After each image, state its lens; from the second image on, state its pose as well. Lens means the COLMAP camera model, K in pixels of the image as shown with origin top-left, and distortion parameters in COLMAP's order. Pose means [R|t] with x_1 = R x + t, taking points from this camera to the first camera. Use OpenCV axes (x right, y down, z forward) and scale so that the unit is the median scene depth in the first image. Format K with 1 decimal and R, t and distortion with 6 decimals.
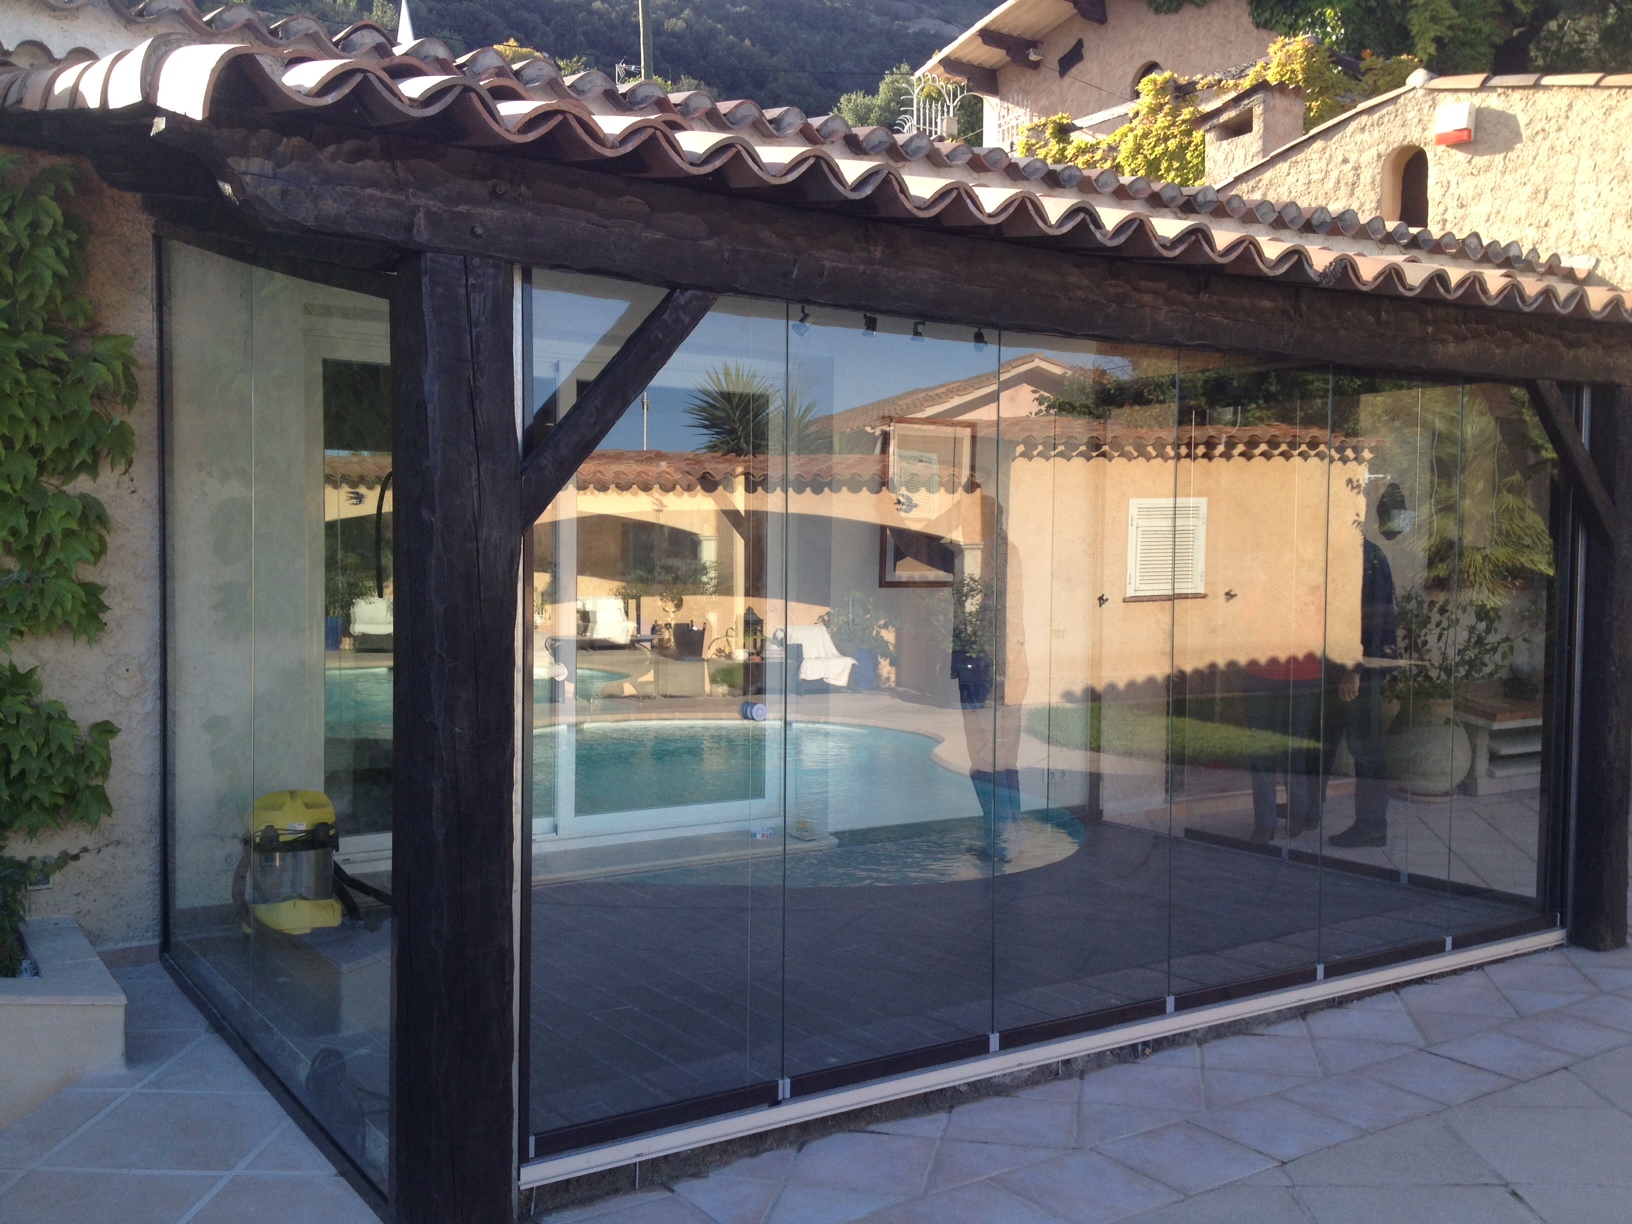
lens RADIAL K [[1511.1, 0, 816.0], [0, 1511.1, 612.0], [0, 0, 1]] dist [0.122681, -0.241344]
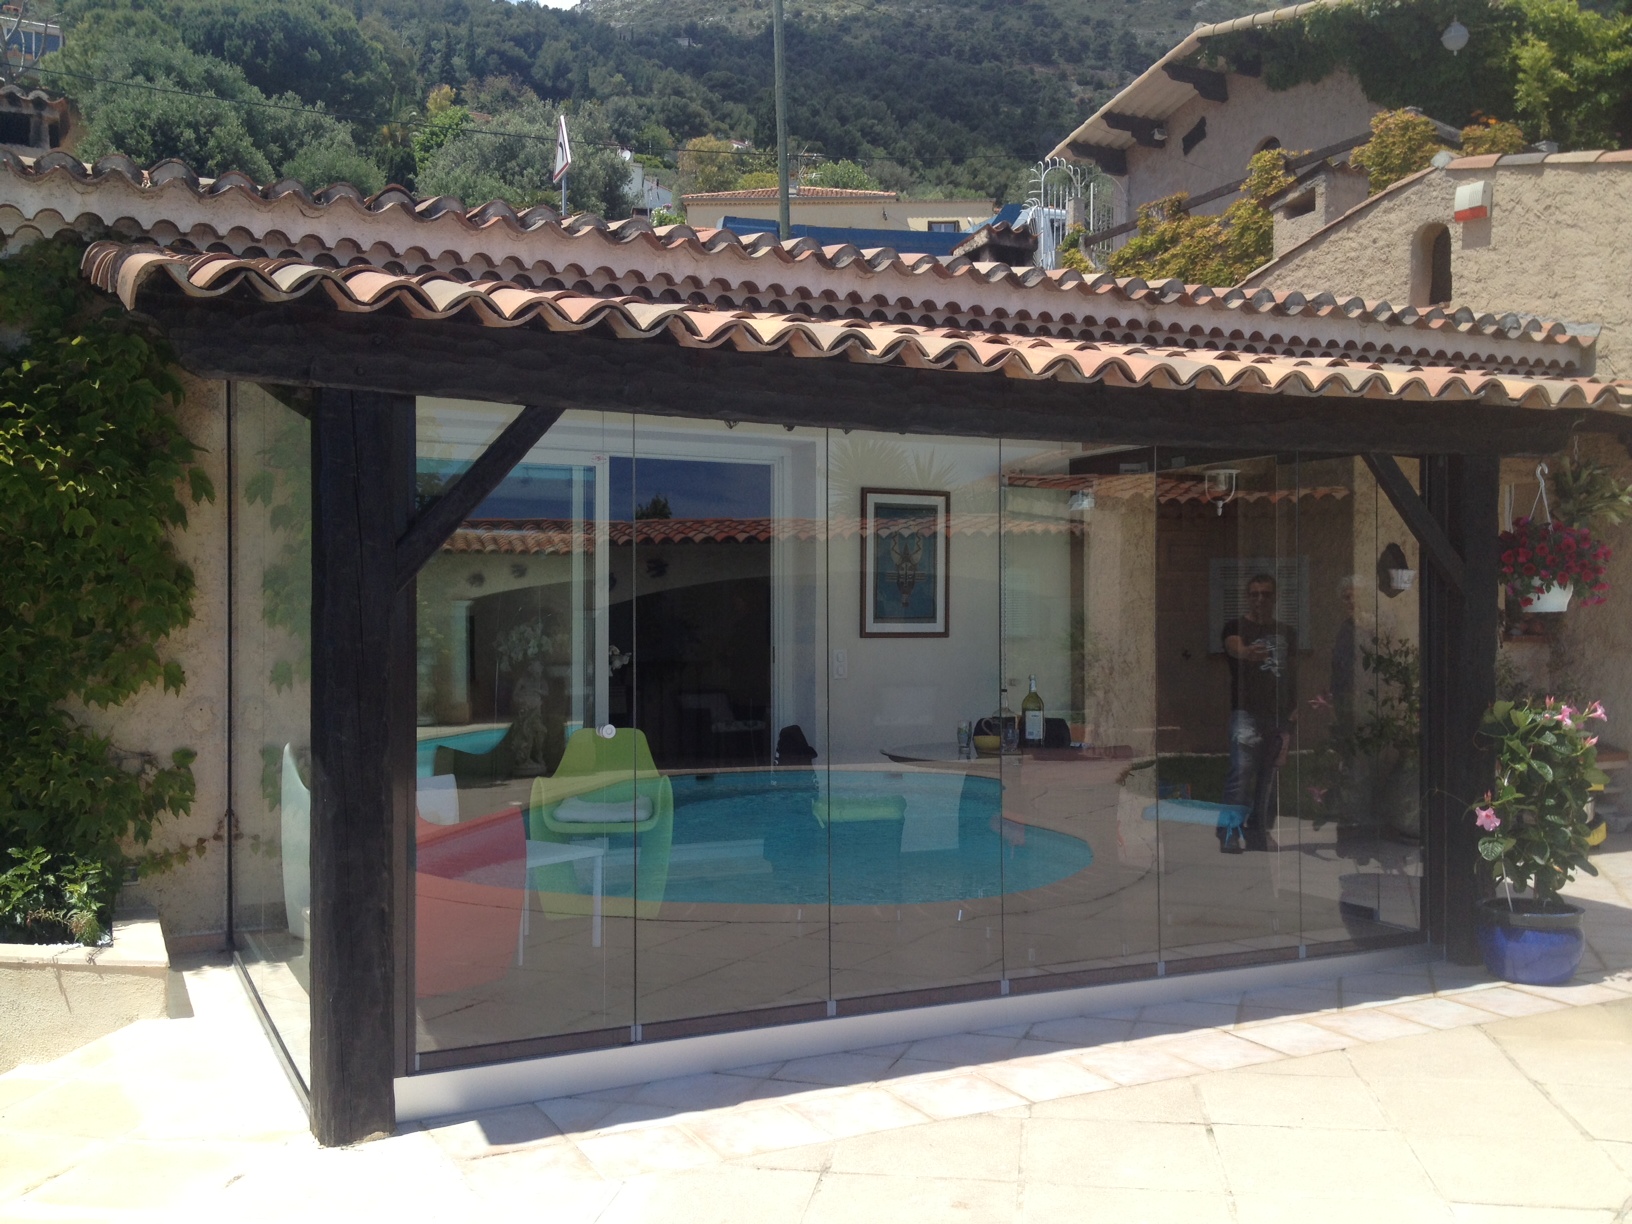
lens RADIAL K [[1511.1, 0, 816.0], [0, 1511.1, 612.0], [0, 0, 1]] dist [0.122681, -0.241344]
pose [[0.991556, -0.008761, -0.129380, 0.104416], [0.002828, 0.998939, -0.045965, 0.009003], [0.129646, 0.045211, 0.990529, -0.085682]]
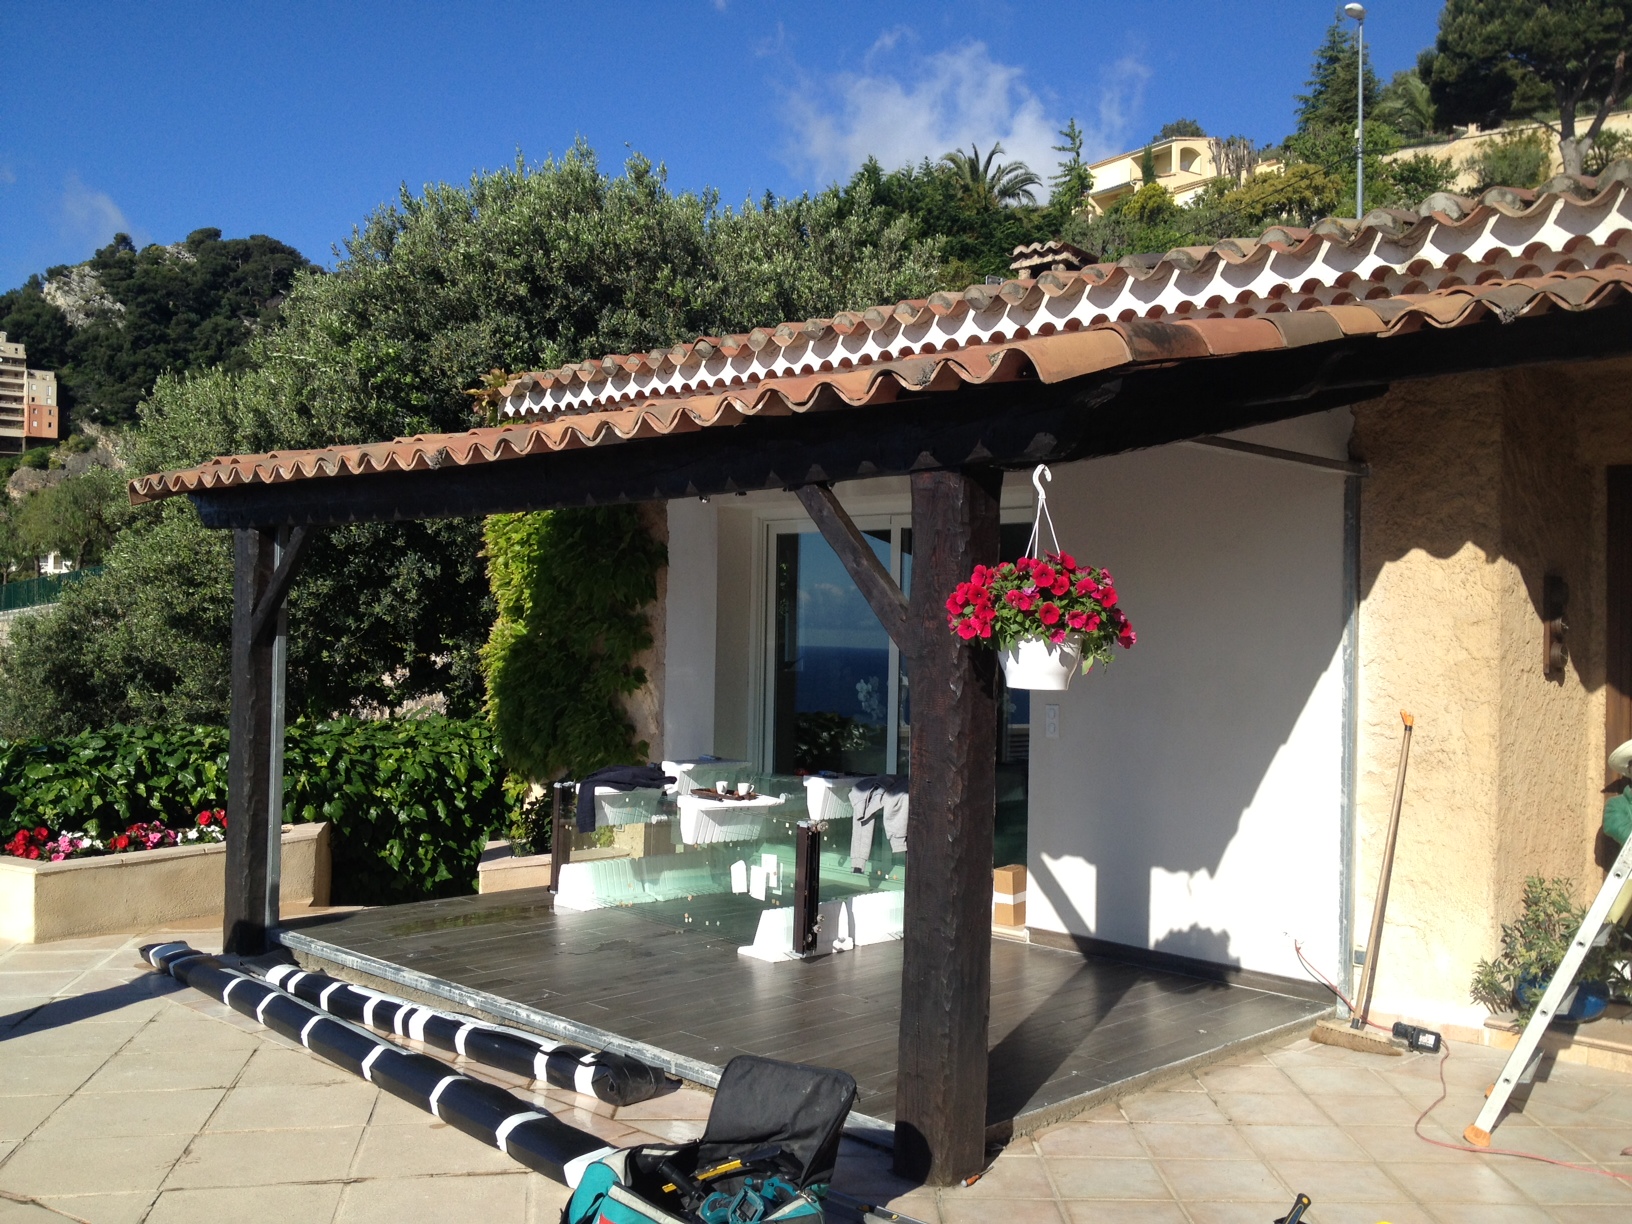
lens RADIAL K [[1511.1, 0, 816.0], [0, 1511.1, 612.0], [0, 0, 1]] dist [0.122681, -0.241344]
pose [[0.207738, -0.013479, -0.978092, 0.697245], [-0.051775, 0.998352, -0.024755, -0.027928], [0.976813, 0.055783, 0.206698, 0.416995]]
